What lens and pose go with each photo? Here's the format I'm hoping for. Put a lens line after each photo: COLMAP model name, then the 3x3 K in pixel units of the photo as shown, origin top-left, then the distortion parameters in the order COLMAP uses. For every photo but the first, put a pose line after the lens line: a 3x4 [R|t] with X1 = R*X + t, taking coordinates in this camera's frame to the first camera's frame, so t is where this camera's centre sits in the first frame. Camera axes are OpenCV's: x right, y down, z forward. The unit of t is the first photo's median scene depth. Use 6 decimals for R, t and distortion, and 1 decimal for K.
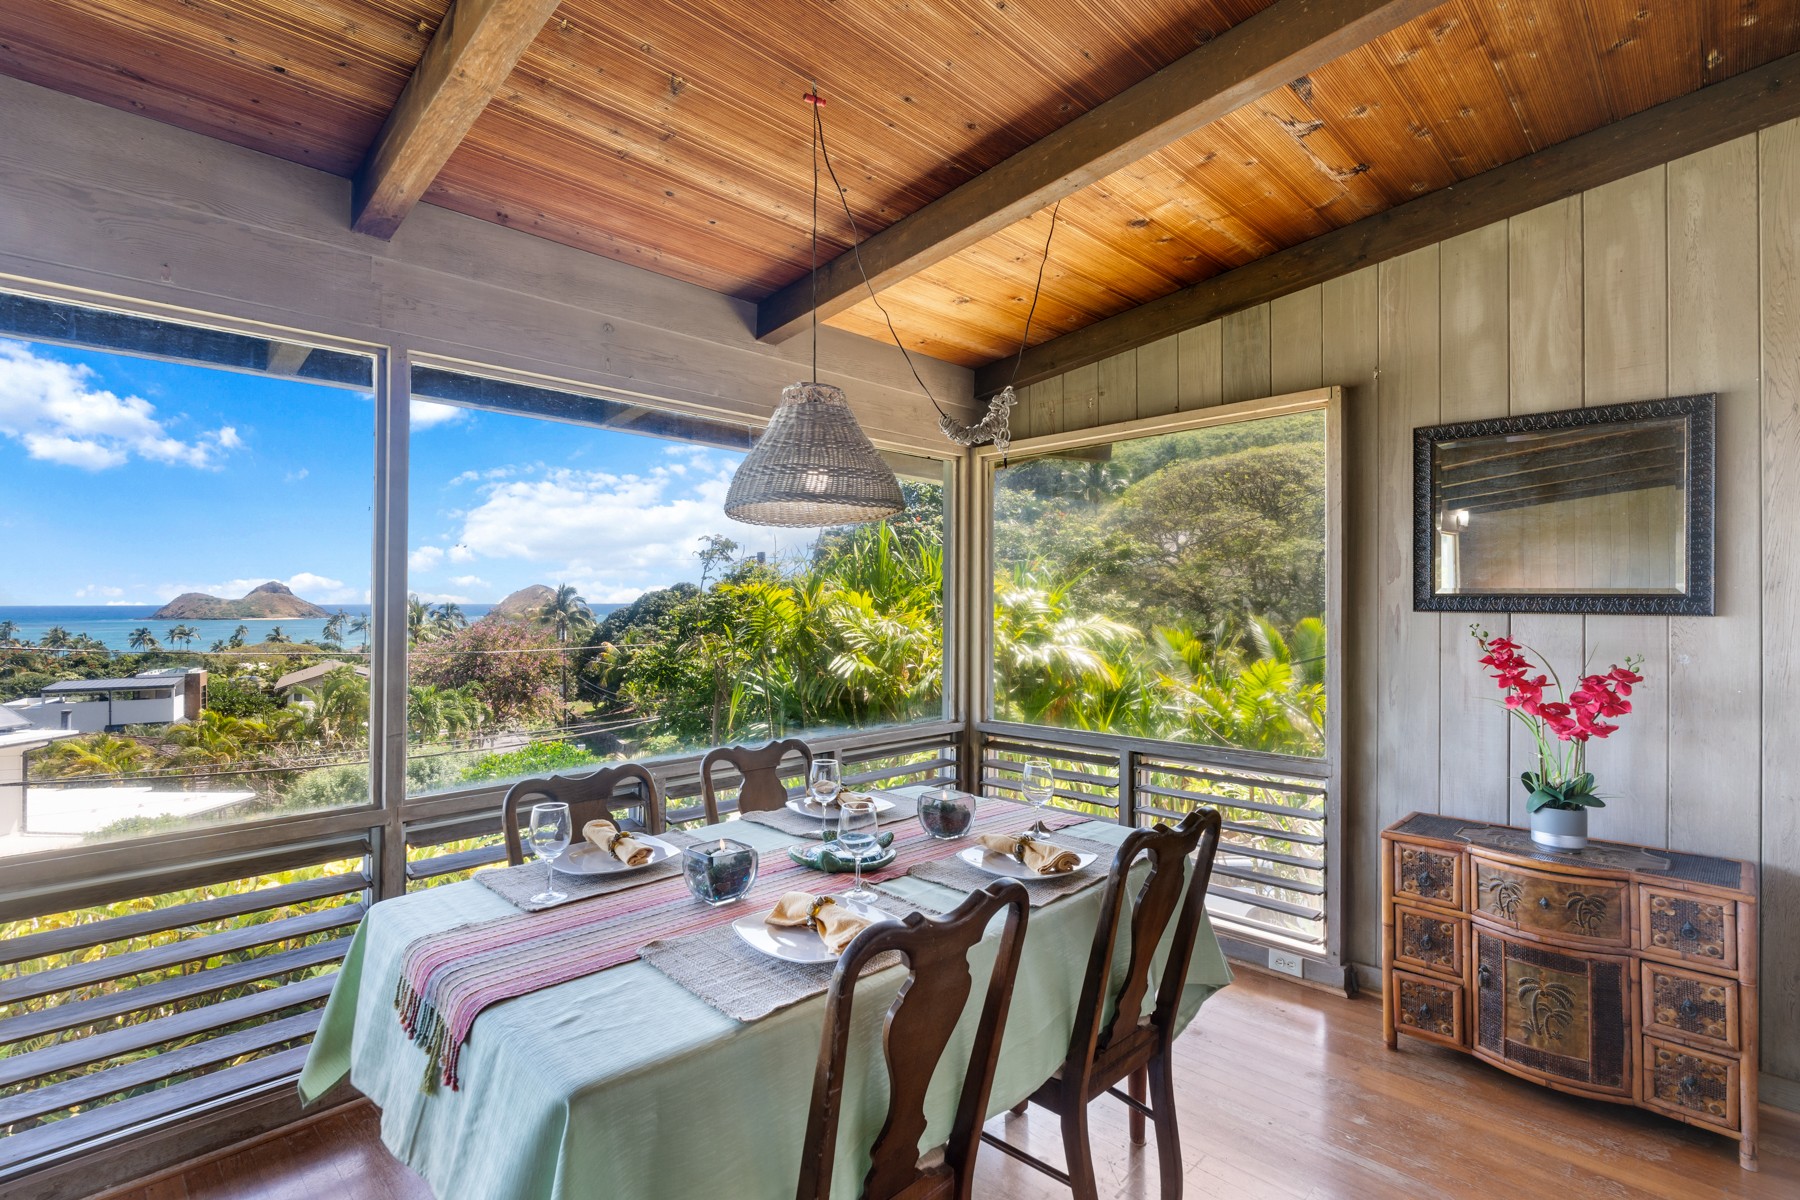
lens RADIAL K [[847.8, 0, 920.6], [0, 847.8, 588.9], [0, 0, 1]] dist [-0.004859, -0.000373]
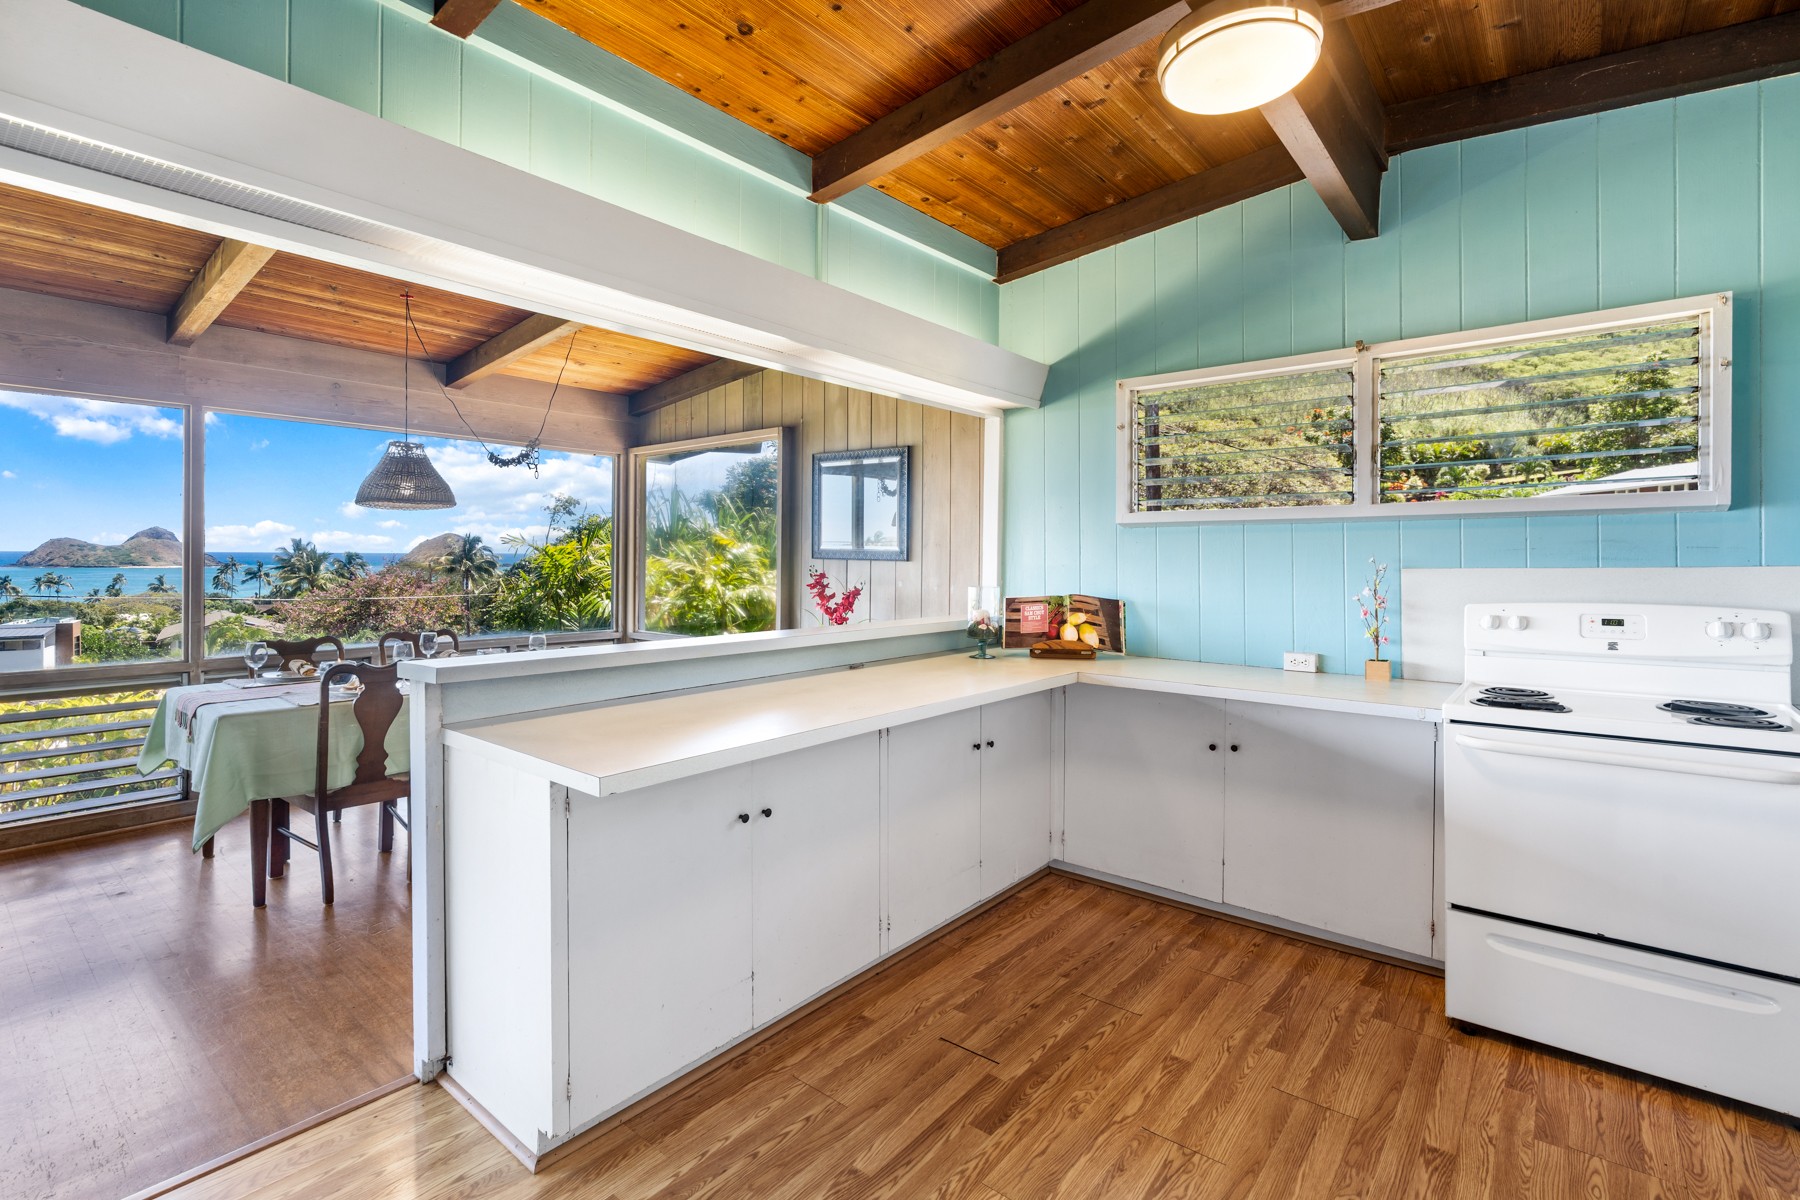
lens RADIAL K [[866.6, 0, 924.3], [0, 866.6, 560.3], [0, 0, 1]] dist [-0.009794, 0.001267]
pose [[0.997120, 0.008585, 0.075355, 0.552349], [-0.010191, 0.999729, 0.020950, -0.008757], [-0.075155, -0.021658, 0.996937, -0.661035]]
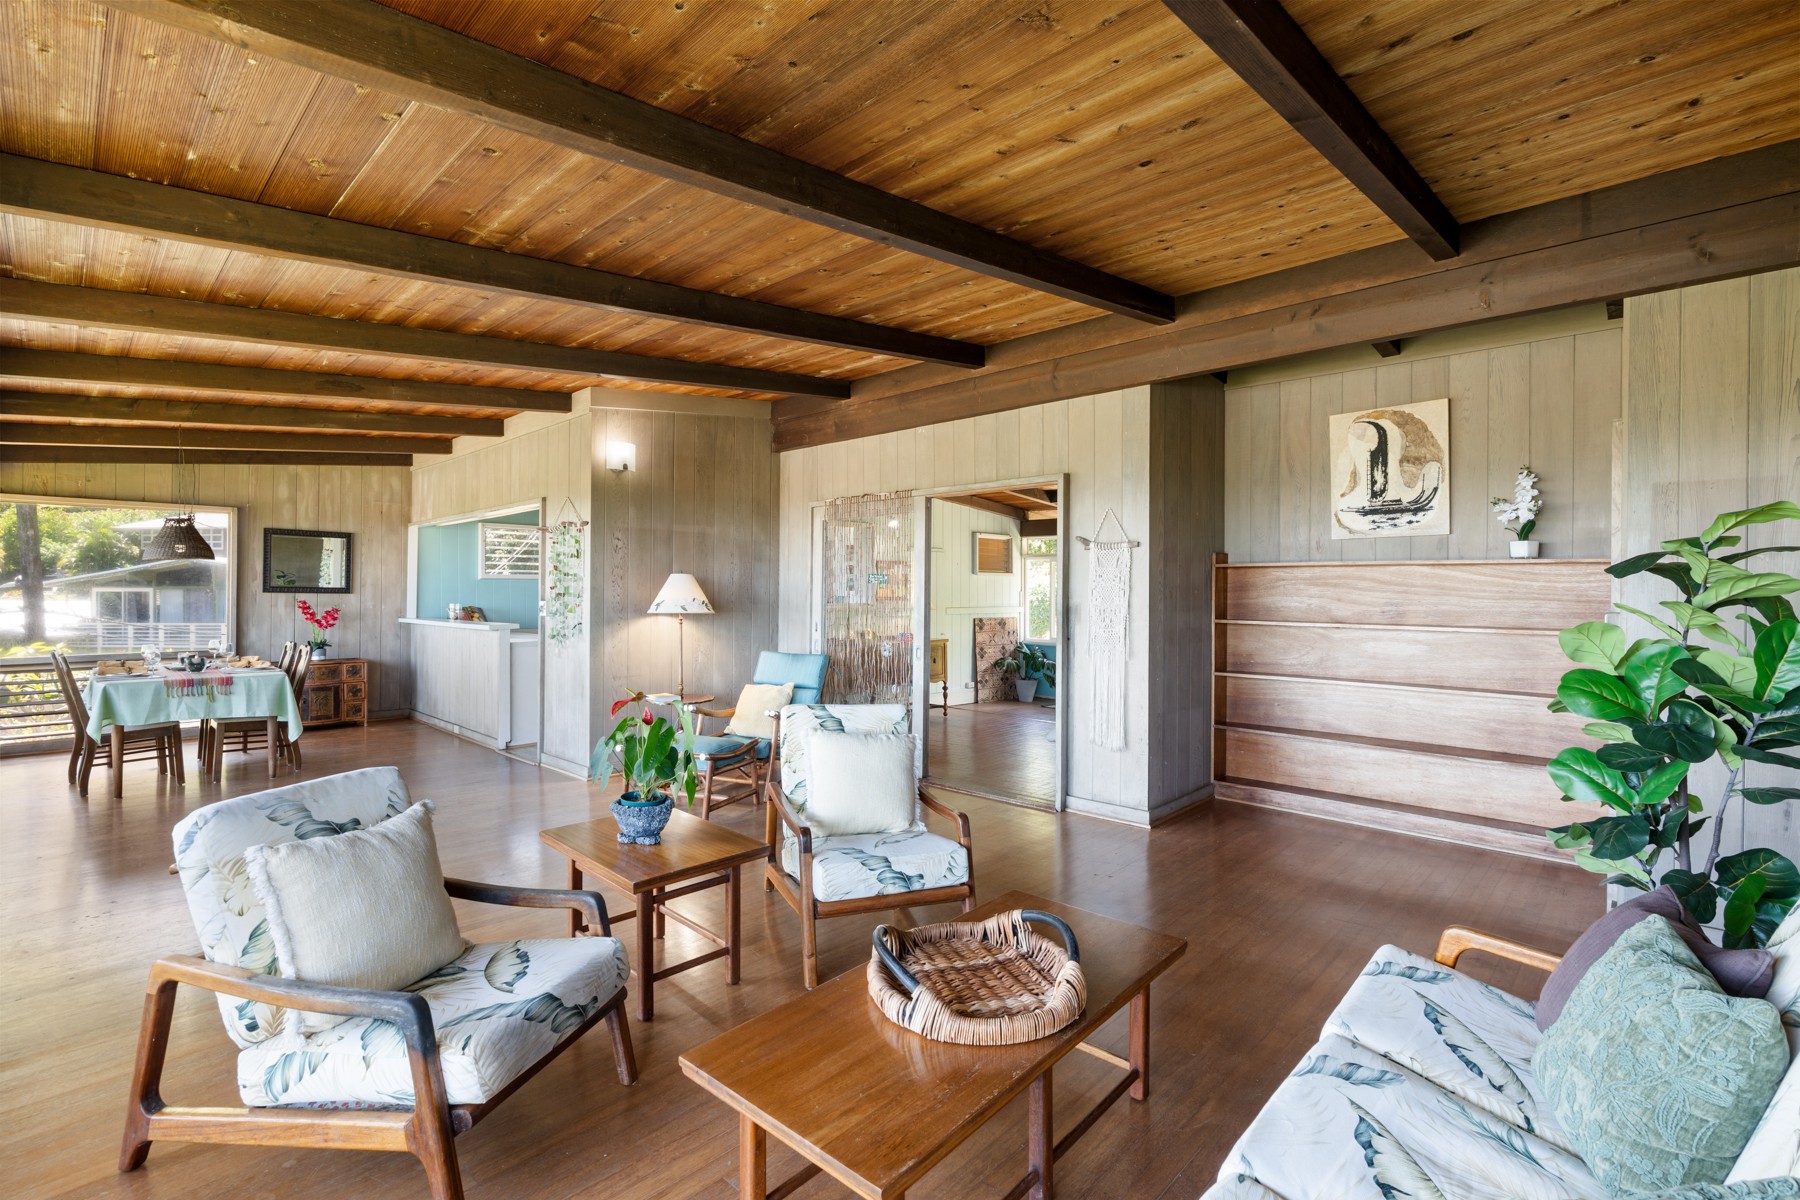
lens RADIAL K [[845.8, 0, 900.0], [0, 845.8, 600.0], [0, 0, 1]] dist [-0.001834, -0.000213]
pose [[0.016864, -0.000281, 0.999858, -1.817812], [-0.025138, 0.999684, 0.000705, -0.002837], [-0.999542, -0.025146, 0.016852, -0.977581]]
